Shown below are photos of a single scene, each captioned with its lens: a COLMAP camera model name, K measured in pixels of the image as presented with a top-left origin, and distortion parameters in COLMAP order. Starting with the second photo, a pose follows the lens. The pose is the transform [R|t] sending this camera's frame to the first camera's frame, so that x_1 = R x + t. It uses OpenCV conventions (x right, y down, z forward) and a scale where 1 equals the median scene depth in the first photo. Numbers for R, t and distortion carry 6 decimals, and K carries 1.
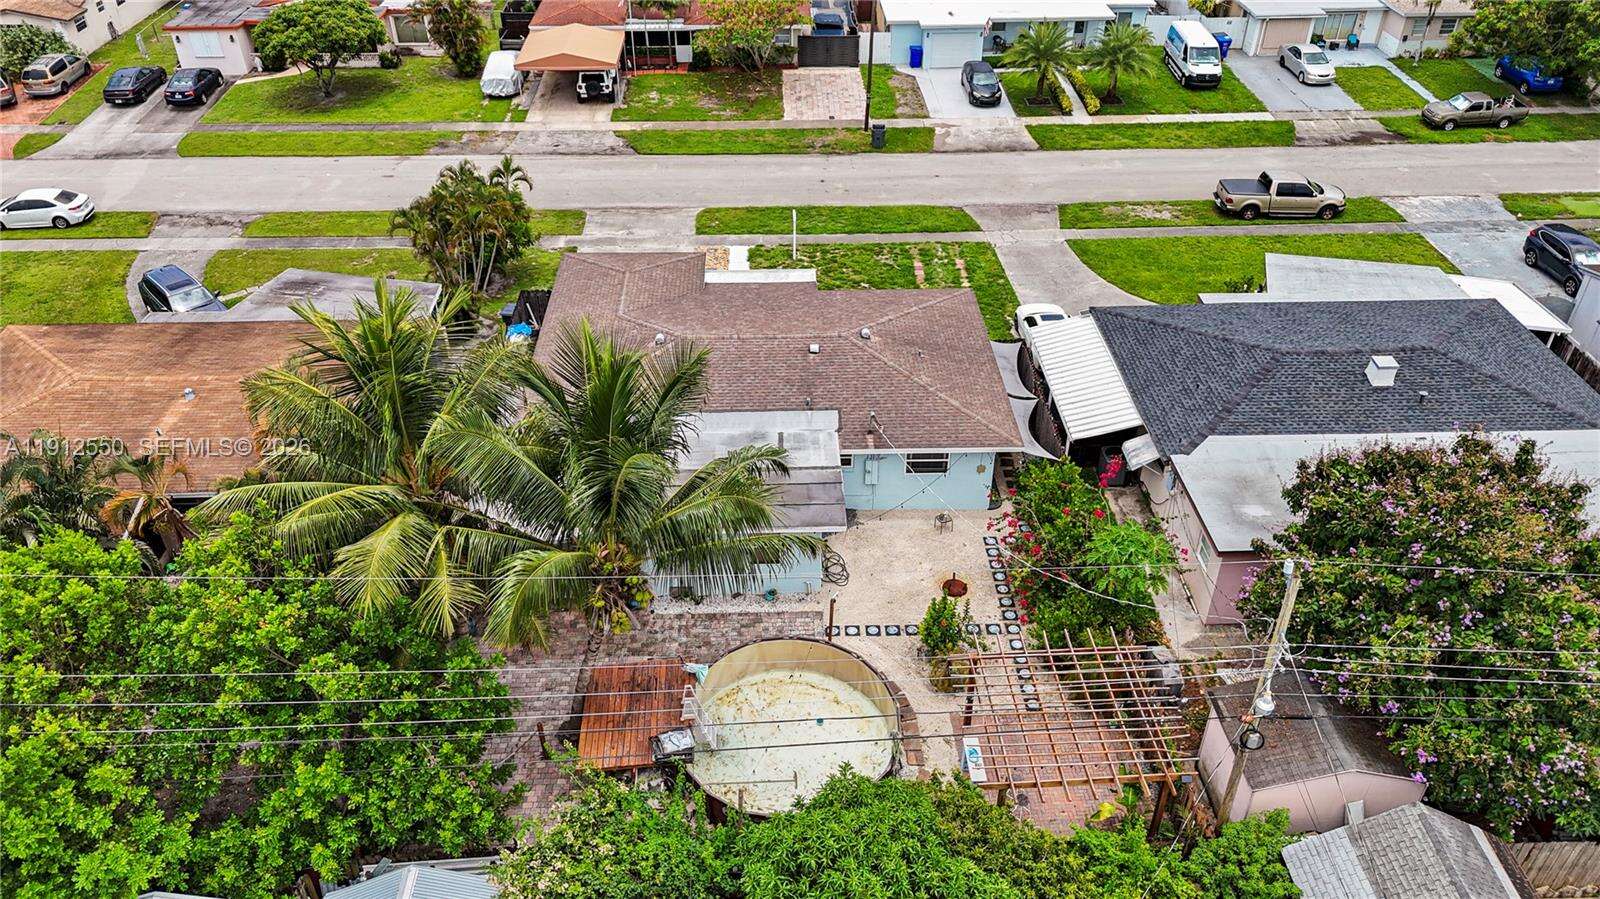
lens RADIAL K [[1177.8, 0, 805.4], [0, 1177.8, 450.5], [0, 0, 1]] dist [0.081500, -0.087606]
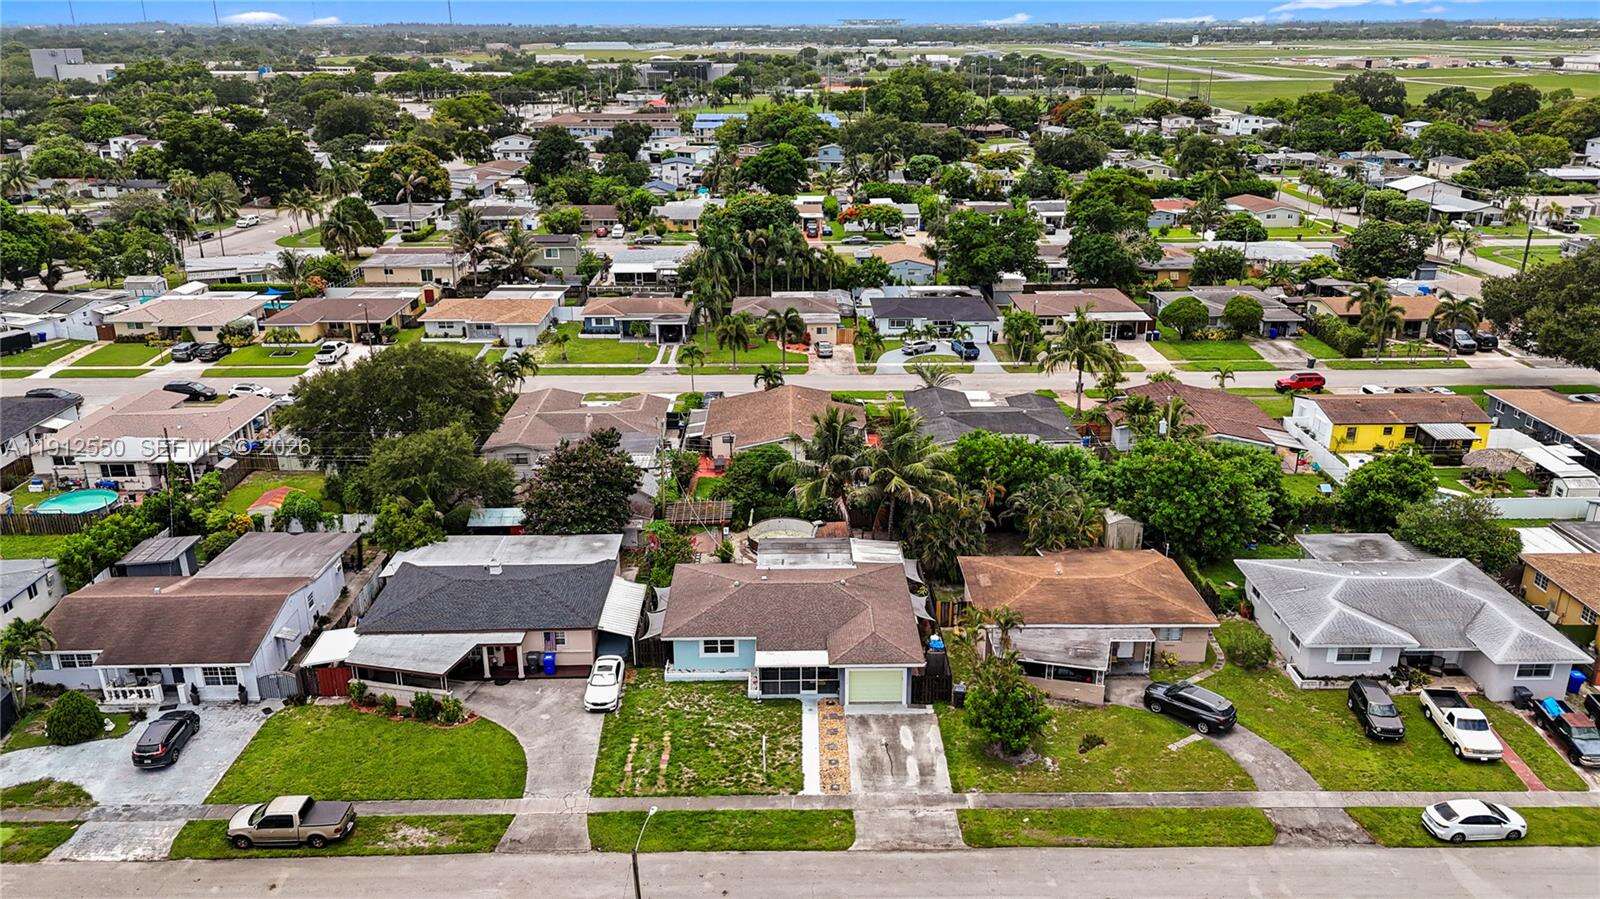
lens RADIAL K [[1177.8, 0, 805.4], [0, 1177.8, 450.5], [0, 0, 1]] dist [0.081500, -0.087606]
pose [[-0.999800, -0.004643, 0.019445, -0.059101], [0.013356, 0.568594, 0.822510, -1.091242], [-0.014875, 0.822605, -0.568418, 1.157063]]
